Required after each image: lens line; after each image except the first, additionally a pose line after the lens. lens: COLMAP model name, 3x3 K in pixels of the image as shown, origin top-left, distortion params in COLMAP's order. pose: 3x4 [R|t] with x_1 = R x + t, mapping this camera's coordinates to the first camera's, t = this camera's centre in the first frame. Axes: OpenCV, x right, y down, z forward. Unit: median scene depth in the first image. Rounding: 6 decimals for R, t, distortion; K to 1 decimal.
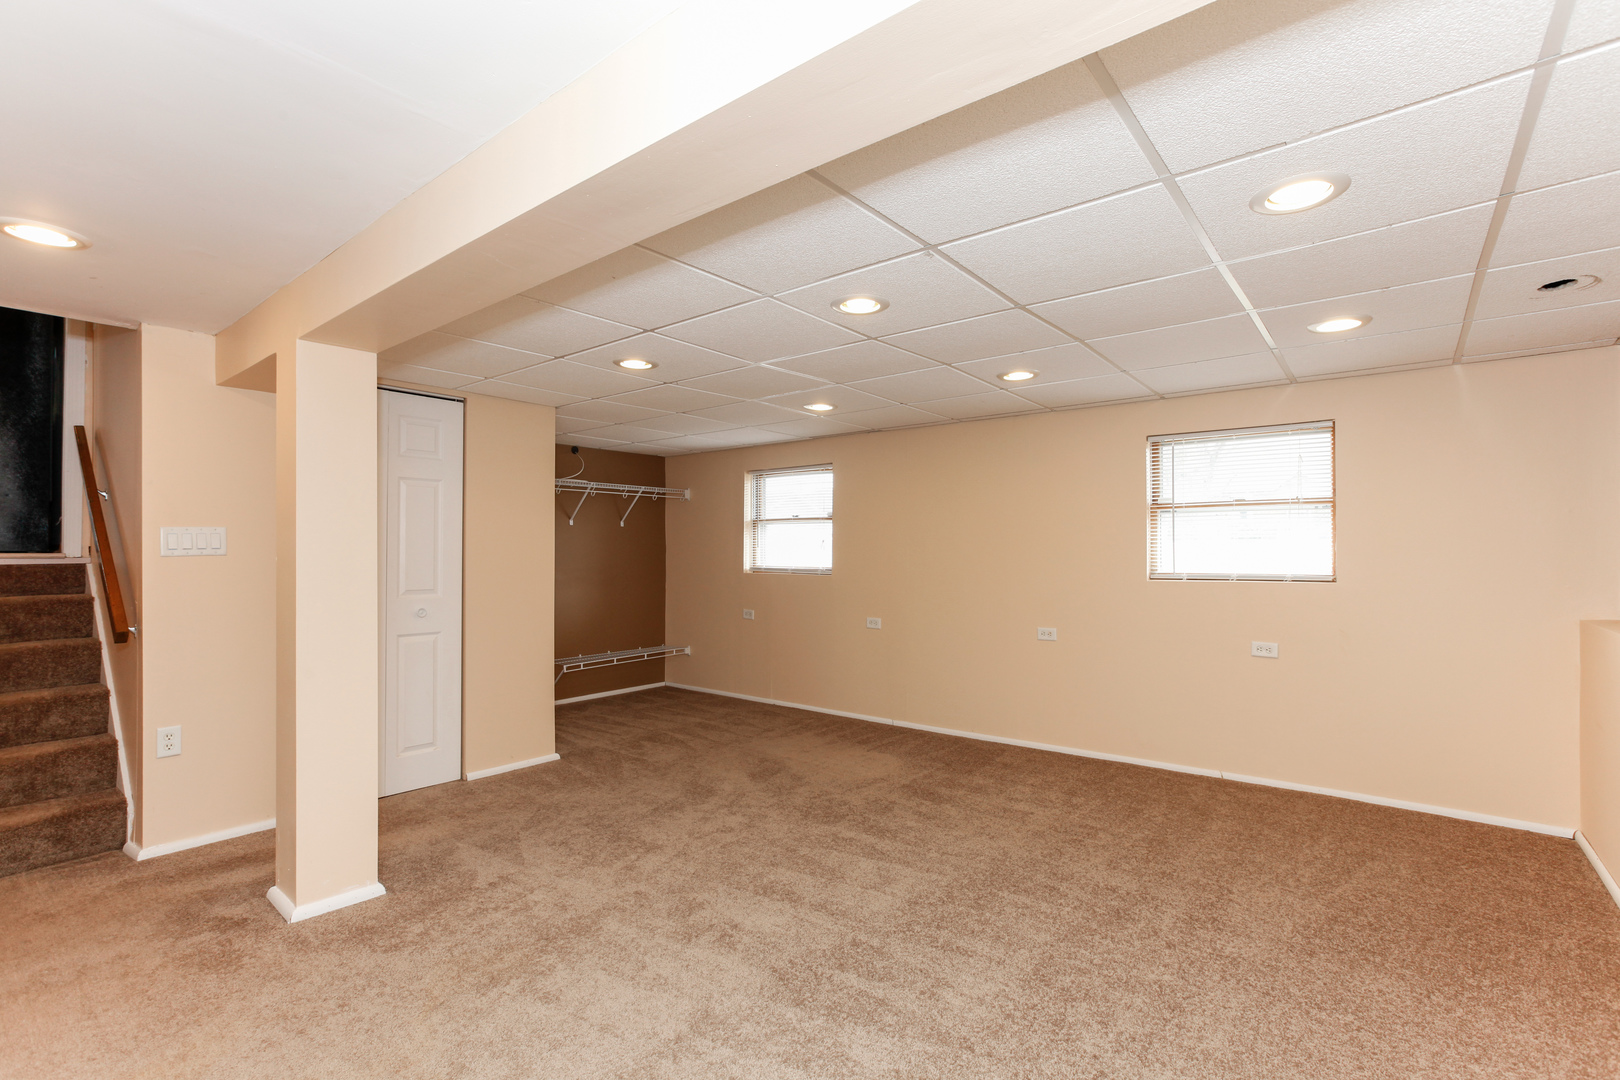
lens RADIAL K [[745.2, 0, 820.8], [0, 745.2, 553.0], [0, 0, 1]] dist [-0.049218, 0.031999]
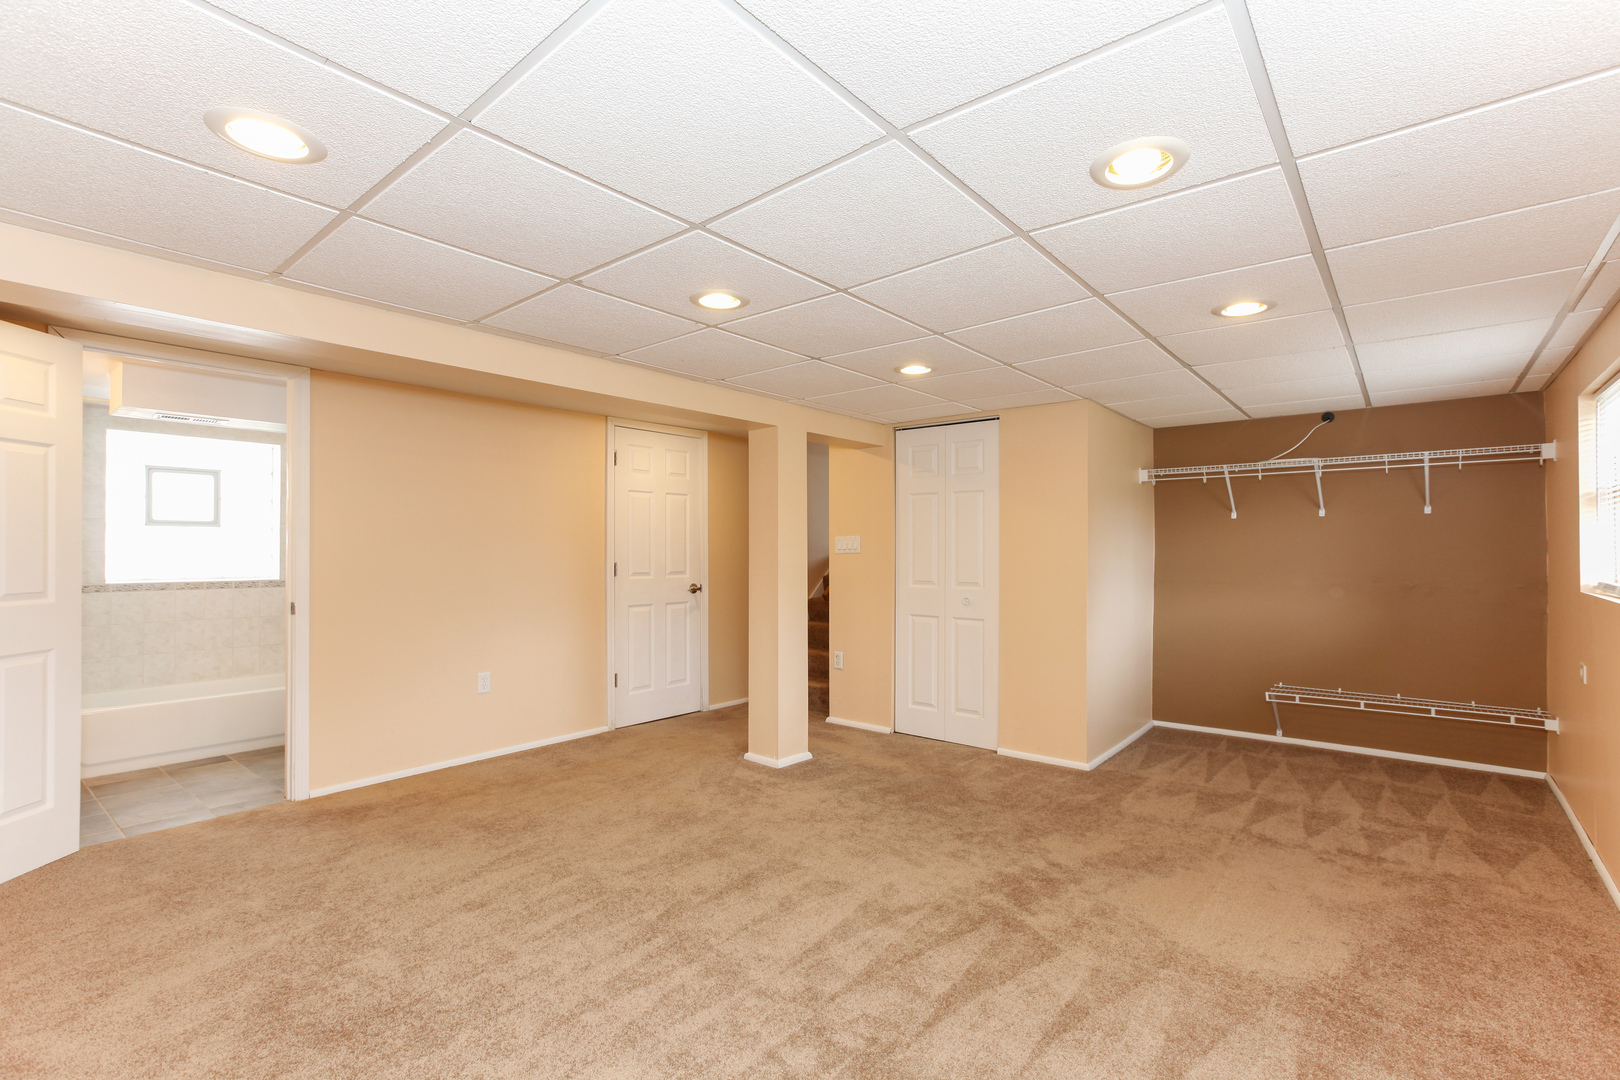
lens RADIAL K [[745.2, 0, 820.8], [0, 745.2, 553.0], [0, 0, 1]] dist [-0.049218, 0.031999]
pose [[-0.013106, 0.009811, -0.999866, 0.627930], [0.001401, 0.999951, 0.009793, -0.010236], [0.999913, -0.001273, -0.013120, 0.710292]]
